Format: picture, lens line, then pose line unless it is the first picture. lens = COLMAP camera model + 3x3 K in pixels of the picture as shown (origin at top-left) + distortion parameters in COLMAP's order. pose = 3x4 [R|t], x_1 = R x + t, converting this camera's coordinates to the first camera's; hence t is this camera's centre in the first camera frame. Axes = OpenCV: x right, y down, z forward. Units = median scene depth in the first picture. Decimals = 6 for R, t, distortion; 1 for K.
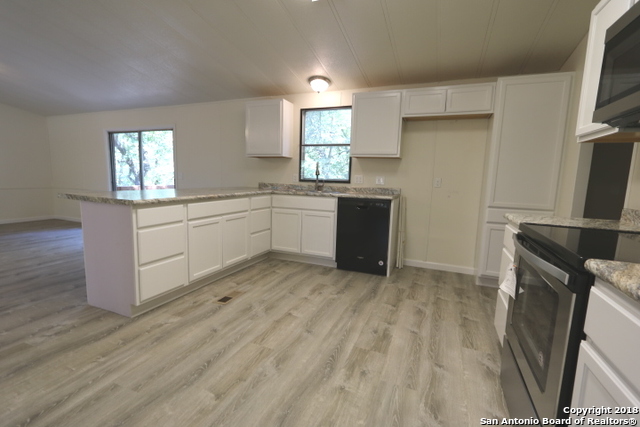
lens RADIAL K [[297.0, 0, 320.0], [0, 297.0, 213.6], [0, 0, 1]] dist [0.002444, -0.000954]
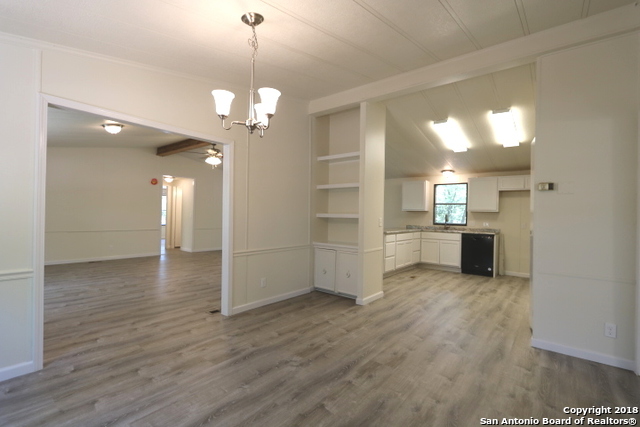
lens RADIAL K [[297.0, 0, 315.9], [0, 297.0, 214.5], [0, 0, 1]] dist [0.002444, -0.000954]
pose [[0.957944, -0.006172, -0.286889, -0.261792], [-0.033396, 0.990577, -0.132823, 0.099935], [0.285006, 0.136818, 0.948711, -0.978039]]
